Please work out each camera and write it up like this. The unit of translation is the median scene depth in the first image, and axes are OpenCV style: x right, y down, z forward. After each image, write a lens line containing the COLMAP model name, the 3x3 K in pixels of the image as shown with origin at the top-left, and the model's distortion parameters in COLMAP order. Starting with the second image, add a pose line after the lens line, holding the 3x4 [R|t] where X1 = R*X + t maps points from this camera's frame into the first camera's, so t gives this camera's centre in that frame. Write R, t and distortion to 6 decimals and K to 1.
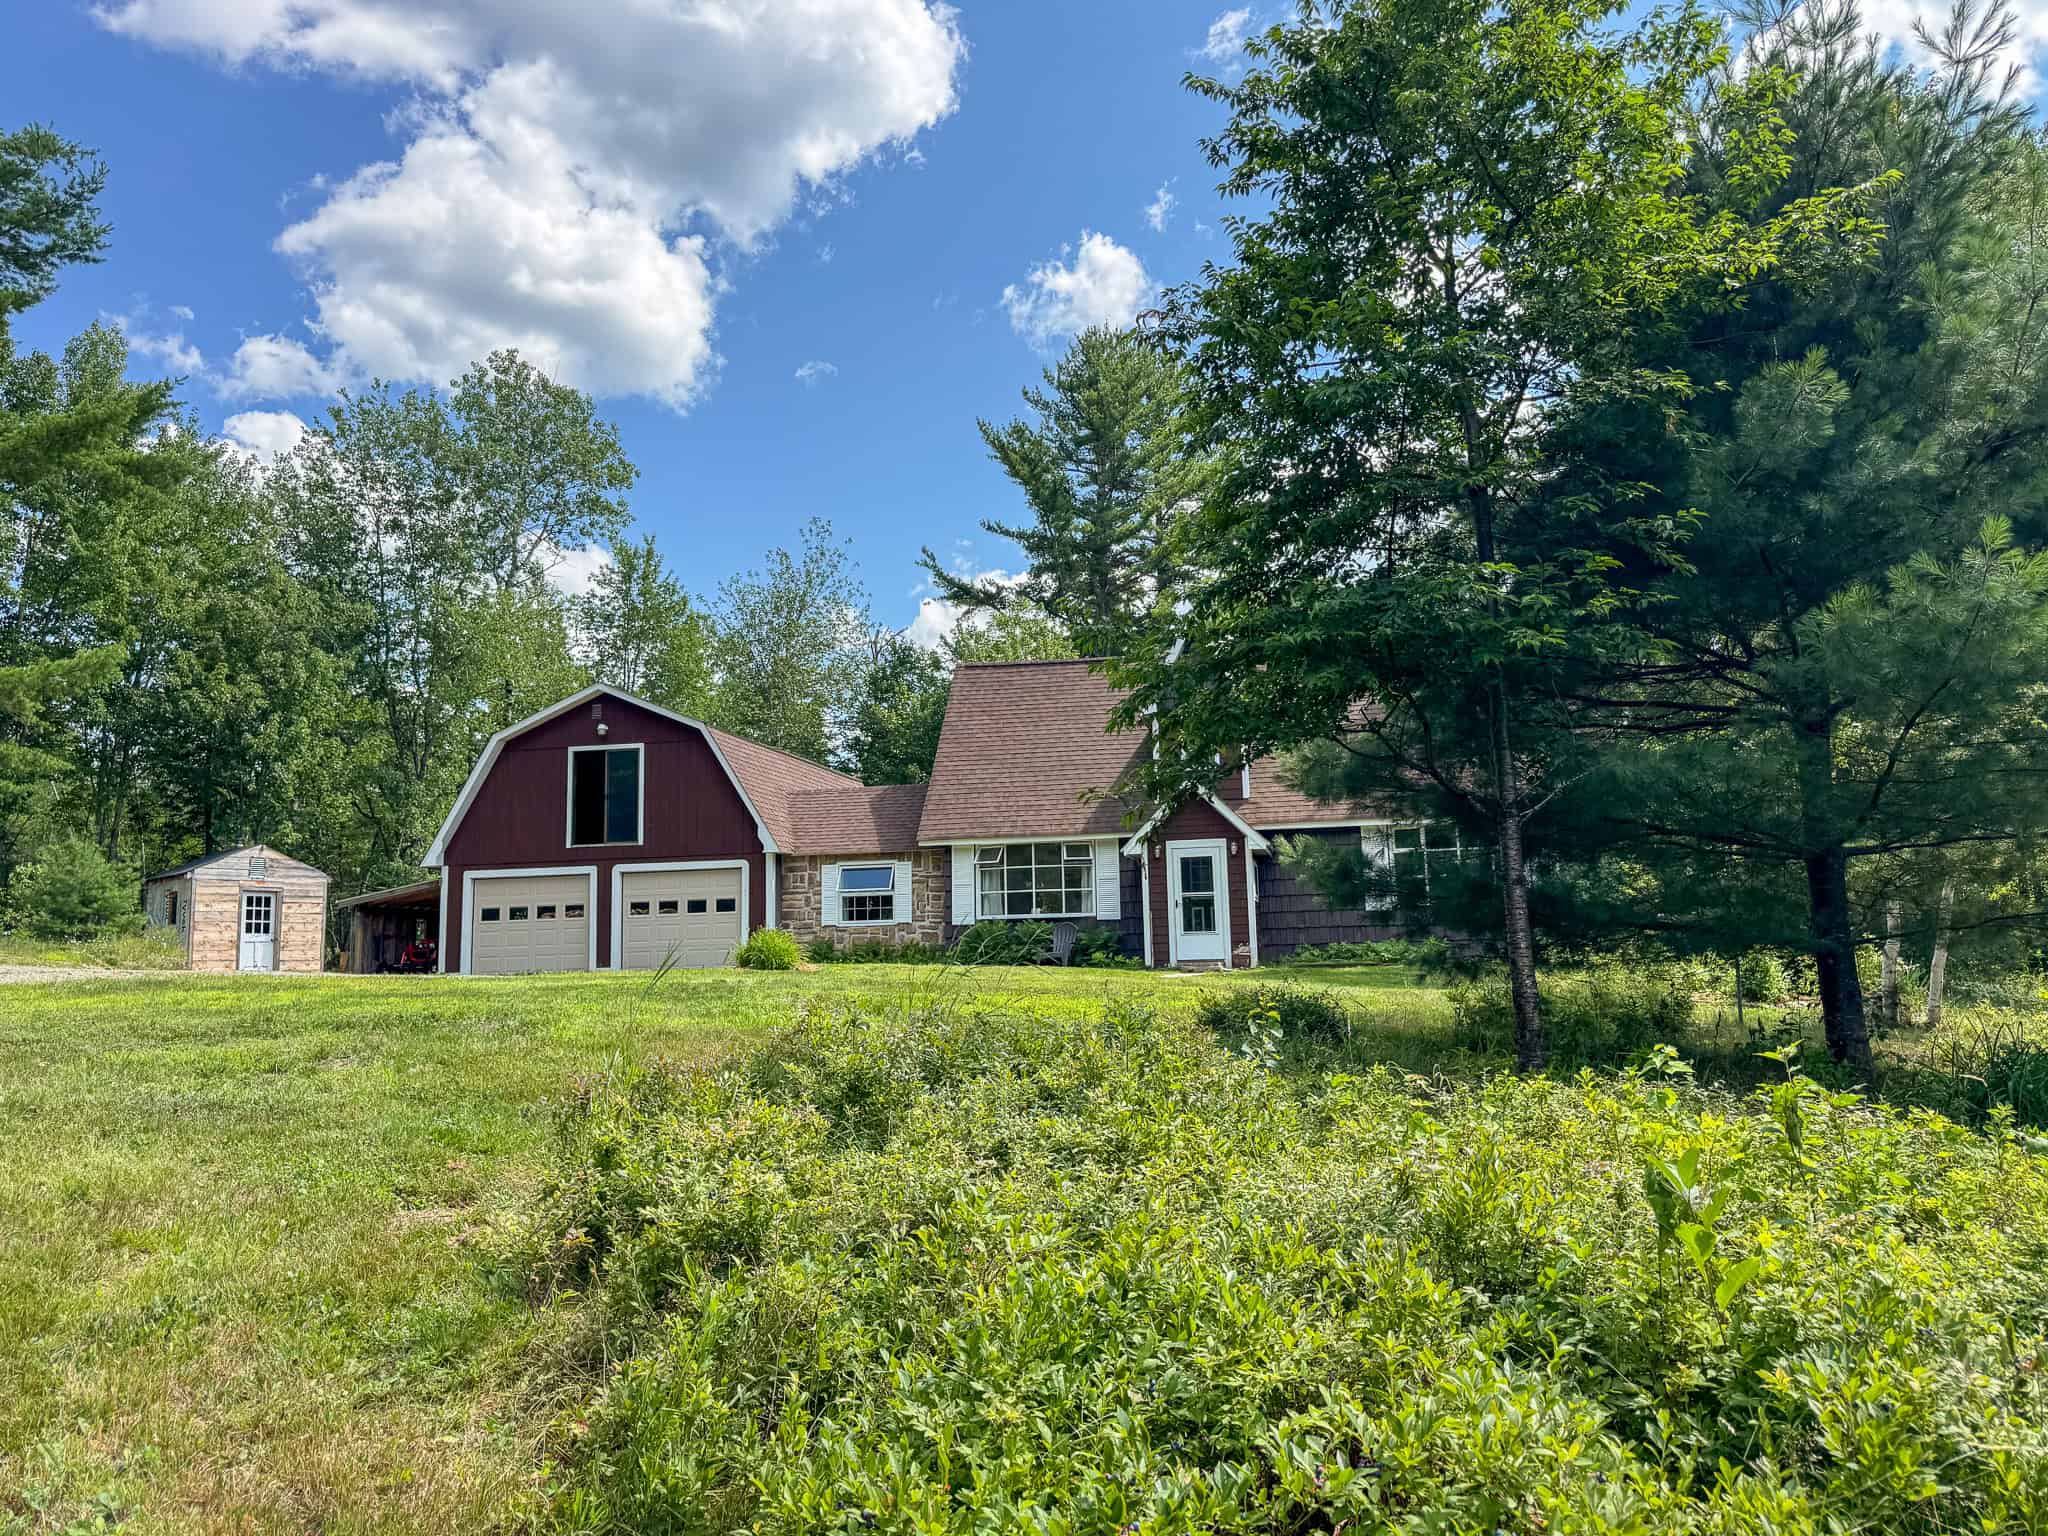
lens RADIAL K [[1433.9, 0, 1021.7], [0, 1433.9, 766.0], [0, 0, 1]] dist [-0.005471, -0.001859]
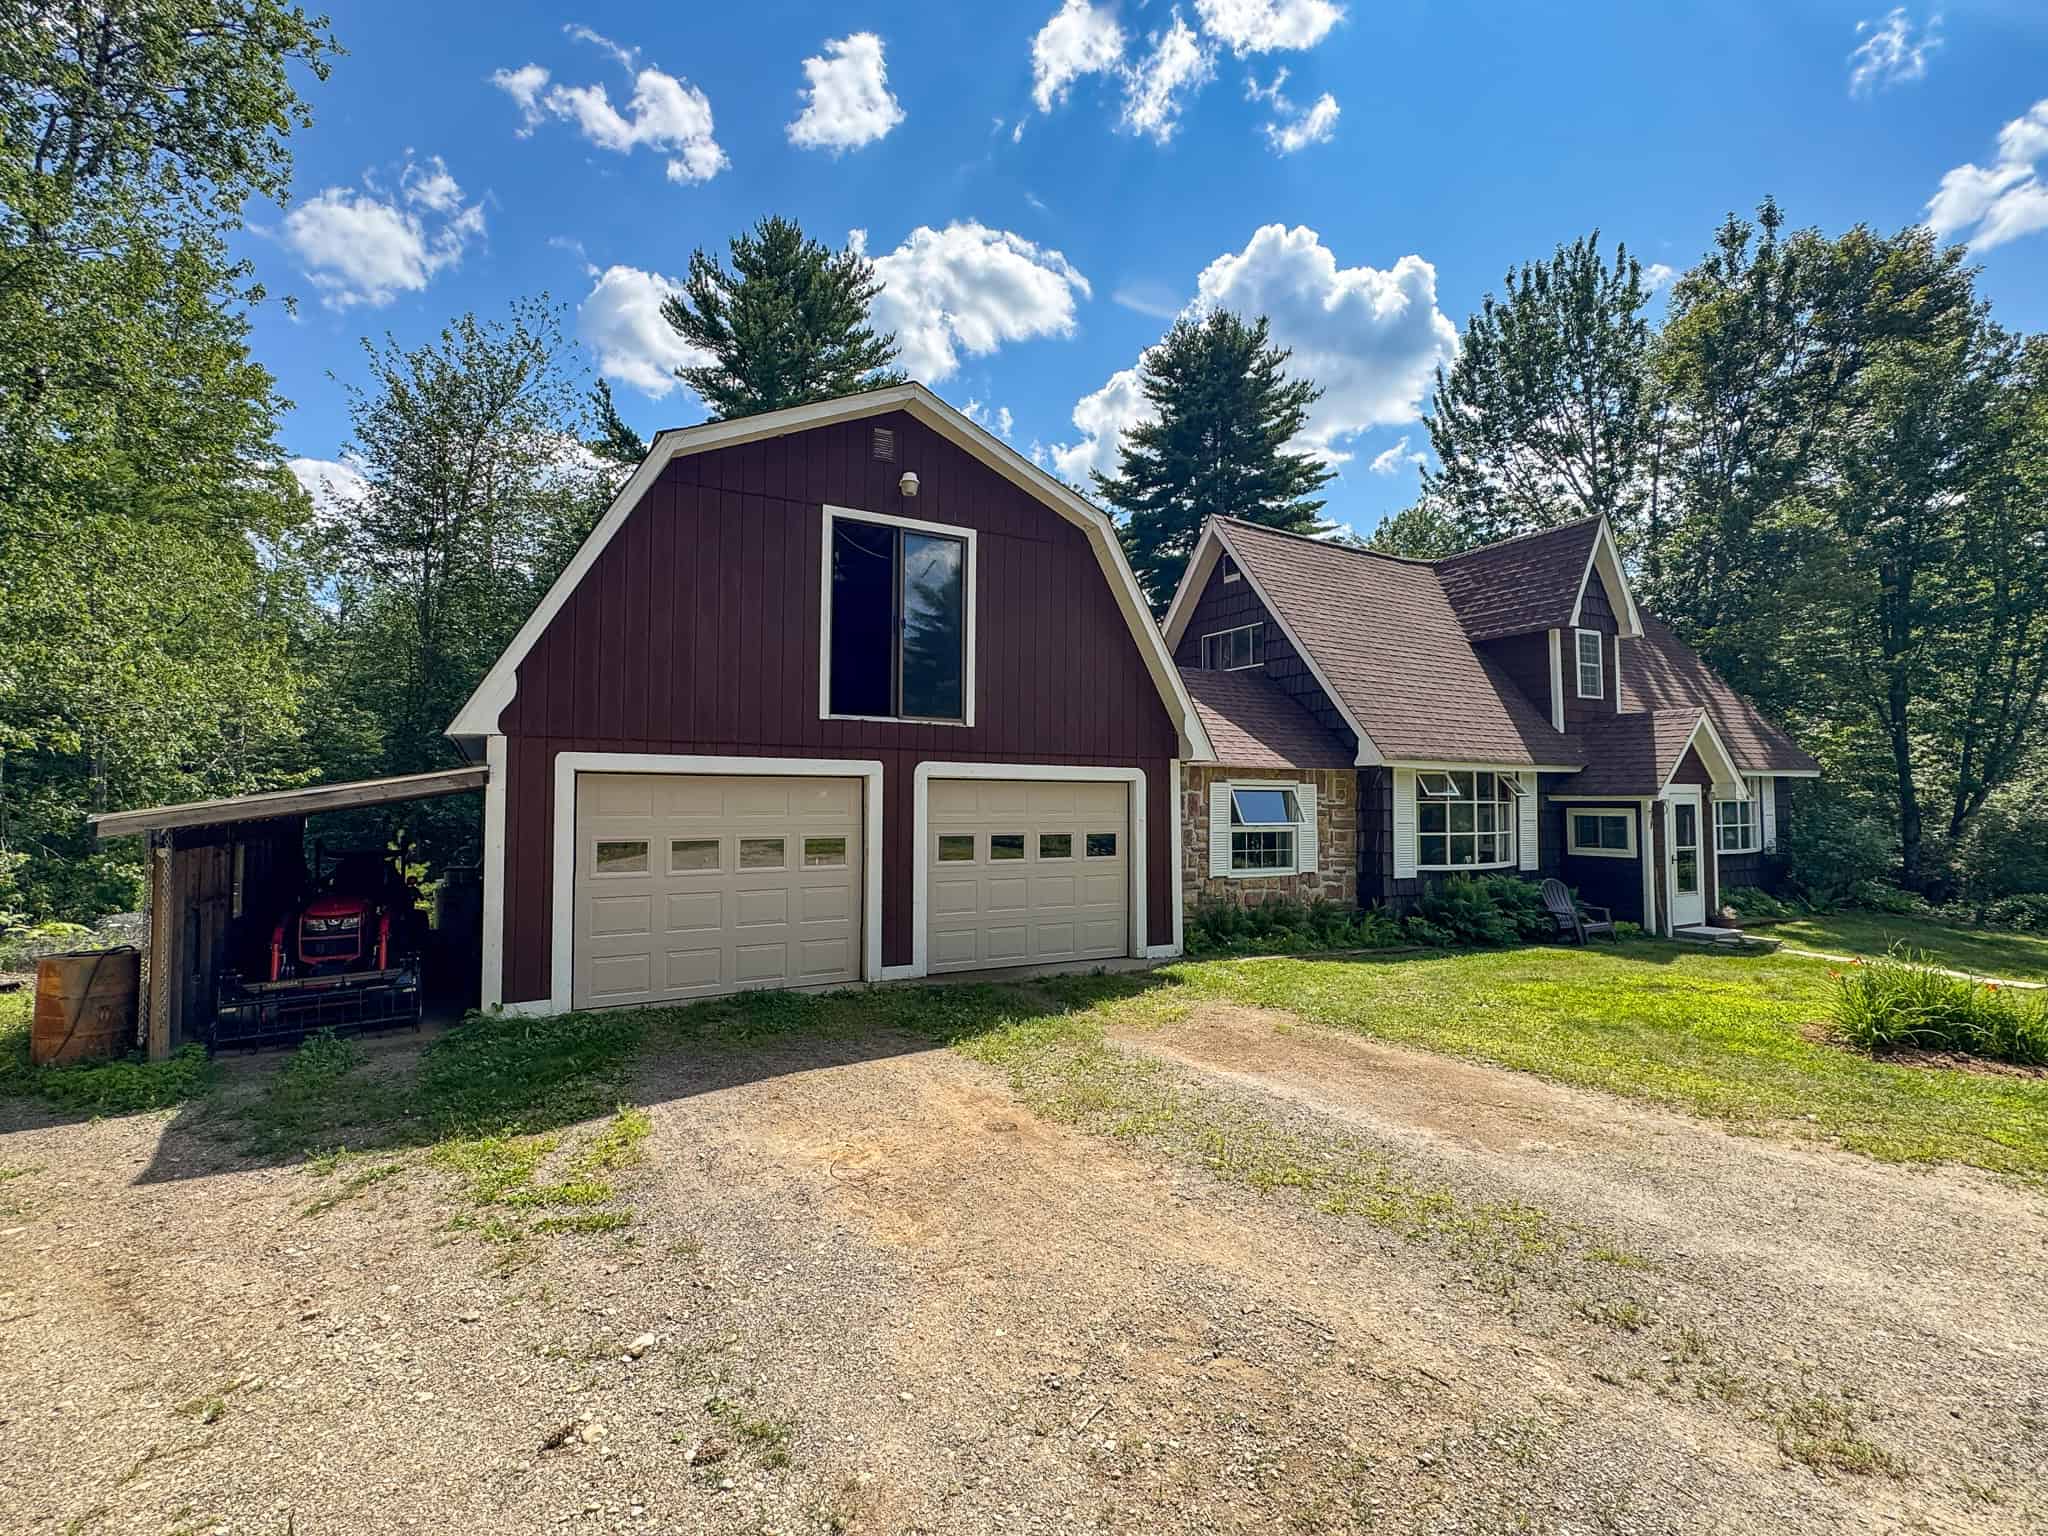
lens RADIAL K [[906.5, 0, 1021.9], [0, 906.5, 777.6], [0, 0, 1]] dist [-0.000754, -0.000019]
pose [[0.778017, 0.048881, 0.626339, -0.457041], [-0.106624, 0.992779, 0.054966, 0.053525], [-0.619129, -0.109547, 0.777611, 0.734872]]
